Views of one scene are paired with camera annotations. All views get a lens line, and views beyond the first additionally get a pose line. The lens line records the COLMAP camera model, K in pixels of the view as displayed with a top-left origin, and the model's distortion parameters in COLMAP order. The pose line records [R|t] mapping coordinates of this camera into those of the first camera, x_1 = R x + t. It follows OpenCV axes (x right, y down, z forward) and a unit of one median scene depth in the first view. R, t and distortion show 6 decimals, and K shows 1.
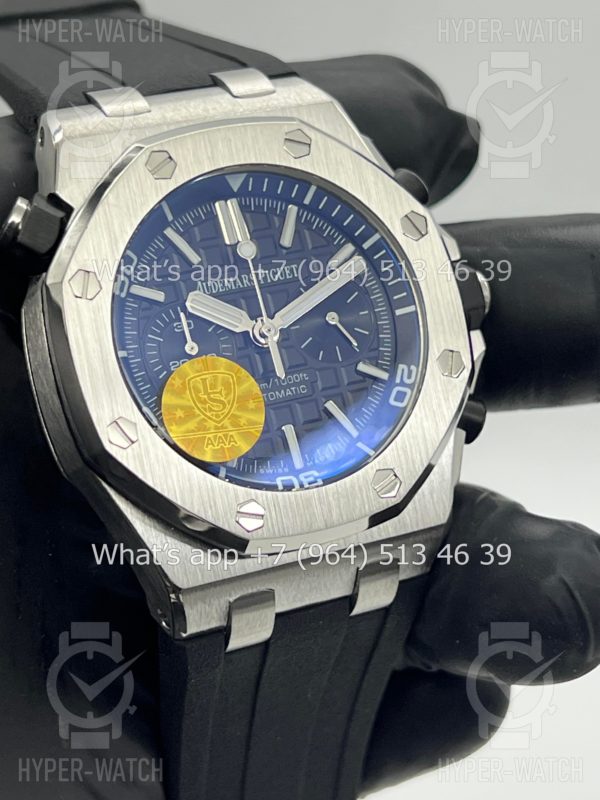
lens RADIAL K [[1883.7, 0, 300.0], [0, 1883.7, 400.0], [0, 0, 1]] dist [0.169470, 0.150600]
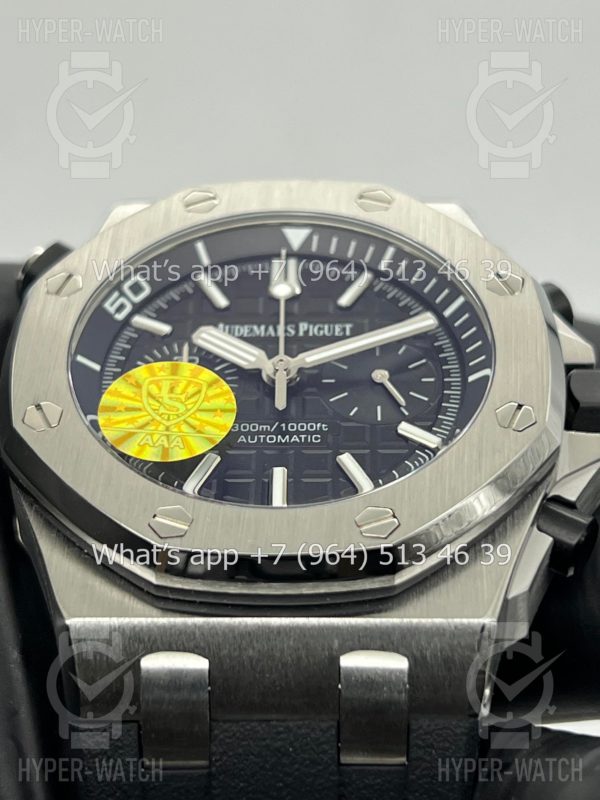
lens RADIAL K [[1883.7, 0, 300.0], [0, 1883.7, 400.0], [0, 0, 1]] dist [0.169470, 0.150600]
pose [[0.891145, -0.058290, -0.449959, 0.338195], [-0.211153, 0.824495, -0.524998, 0.381126], [0.401591, 0.562859, 0.722436, 0.436472]]
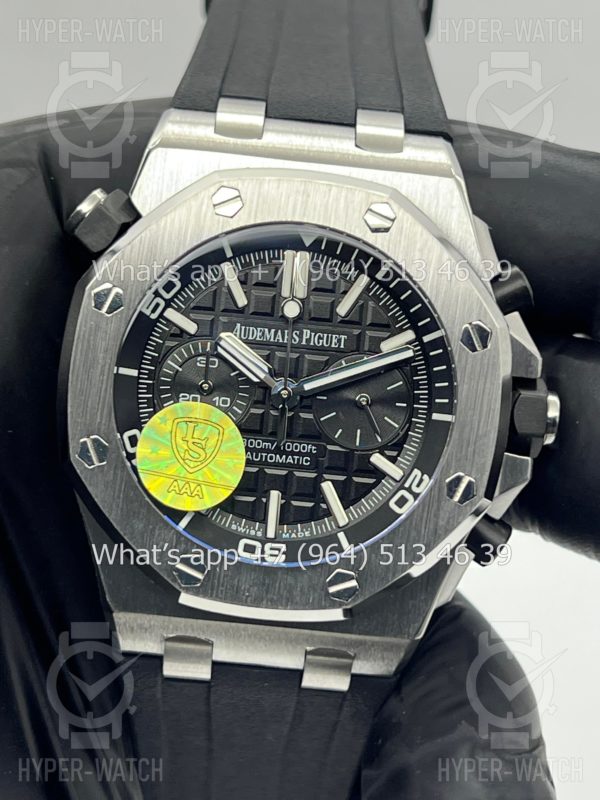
lens RADIAL K [[1883.7, 0, 300.0], [0, 1883.7, 400.0], [0, 0, 1]] dist [0.169470, 0.150600]
pose [[0.882458, 0.338157, -0.326984, 0.305818], [-0.293470, 0.939039, 0.179114, -0.208393], [0.367619, -0.062101, 0.927901, 0.095402]]
